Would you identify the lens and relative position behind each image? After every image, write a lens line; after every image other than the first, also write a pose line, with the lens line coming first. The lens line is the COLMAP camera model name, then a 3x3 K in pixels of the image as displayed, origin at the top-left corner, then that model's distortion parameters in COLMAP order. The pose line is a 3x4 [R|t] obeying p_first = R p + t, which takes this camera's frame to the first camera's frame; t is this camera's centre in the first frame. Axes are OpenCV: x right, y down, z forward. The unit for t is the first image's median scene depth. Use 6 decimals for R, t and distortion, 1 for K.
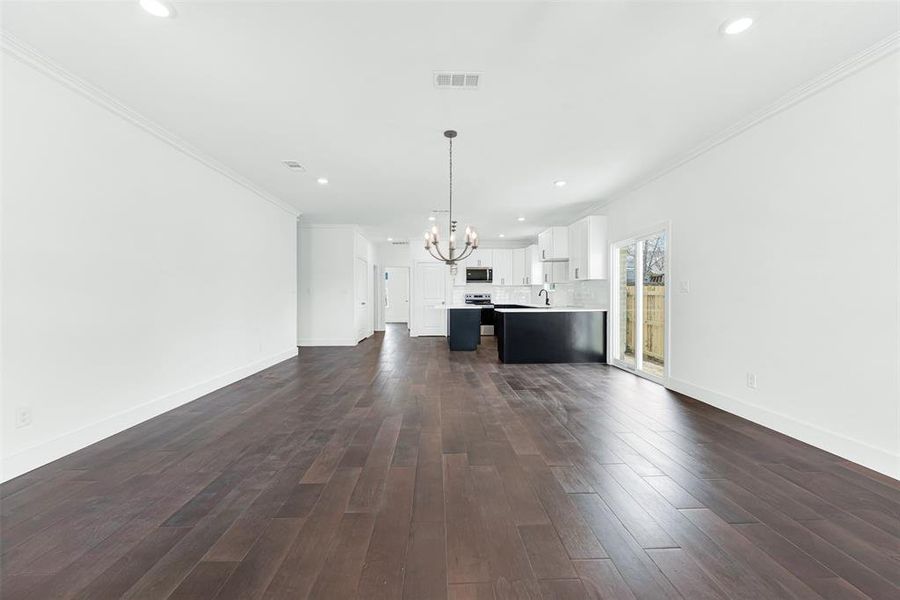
lens RADIAL K [[365.8, 0, 450.0], [0, 365.8, 300.0], [0, 0, 1]] dist [0.001177, 0.000050]
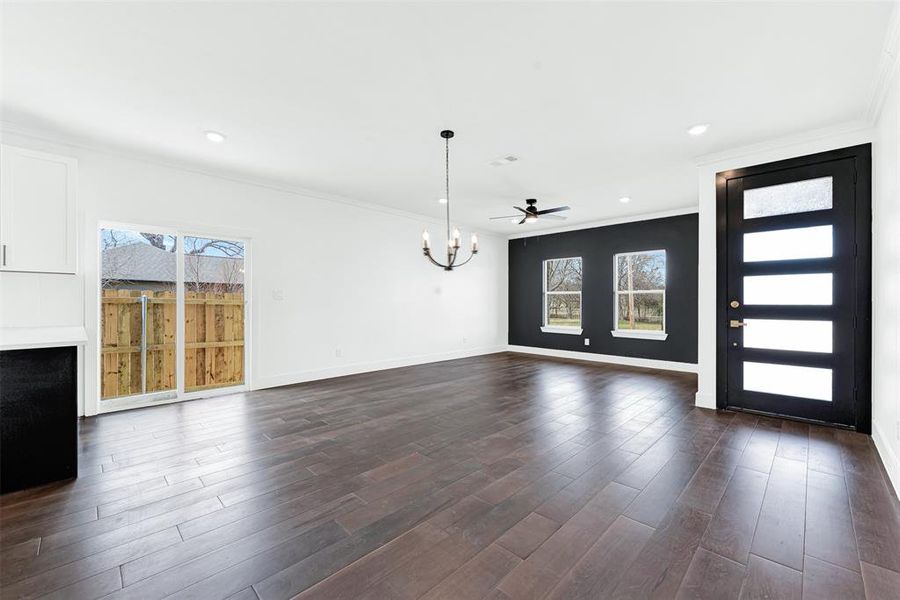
lens RADIAL K [[365.8, 0, 450.0], [0, 365.8, 300.0], [0, 0, 1]] dist [0.001177, 0.000050]
pose [[-0.679533, 0.004822, 0.733629, -0.404651], [0.003414, 0.999988, -0.003410, -0.009396], [-0.733637, 0.000187, -0.679542, 0.945369]]
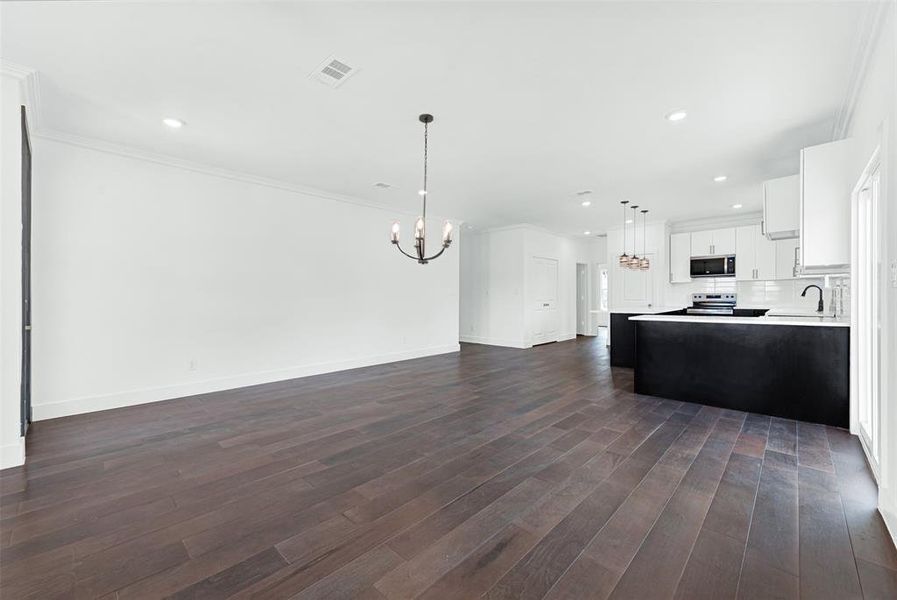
lens RADIAL K [[360.3, 0, 448.5], [0, 360.3, 300.0], [0, 0, 1]] dist [0.009314, 0.000022]
pose [[0.700020, 0.006338, -0.714095, 0.387676], [-0.004418, 0.999980, 0.004545, -0.007426], [0.714109, -0.000027, 0.700034, 0.241547]]
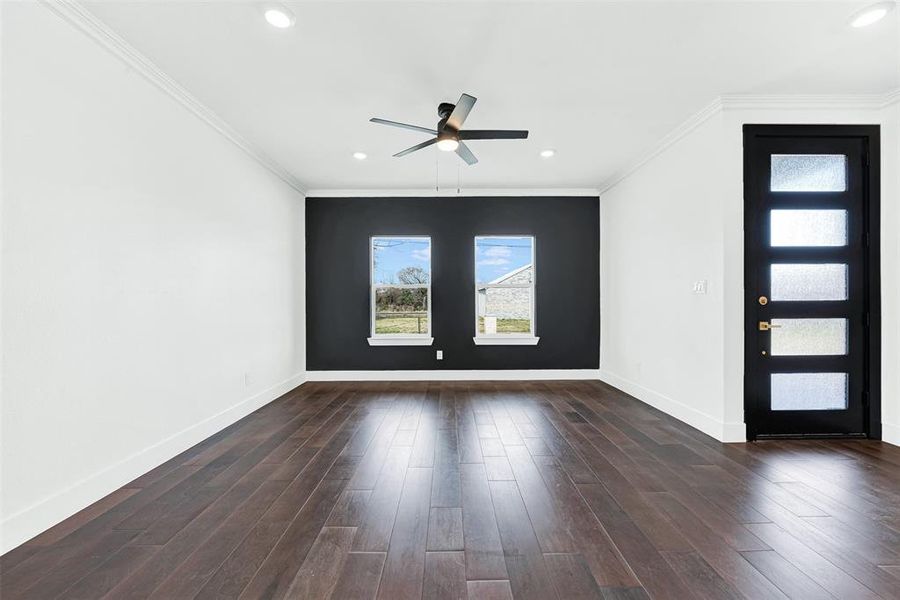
lens RADIAL K [[374.1, 0, 450.0], [0, 374.1, 300.0], [0, 0, 1]] dist [-0.001501, -0.000257]
pose [[-0.999274, 0.005710, 0.037667, 0.094401], [0.006017, 0.999949, 0.008057, -0.009629], [-0.037619, 0.008278, -0.999258, 0.678472]]
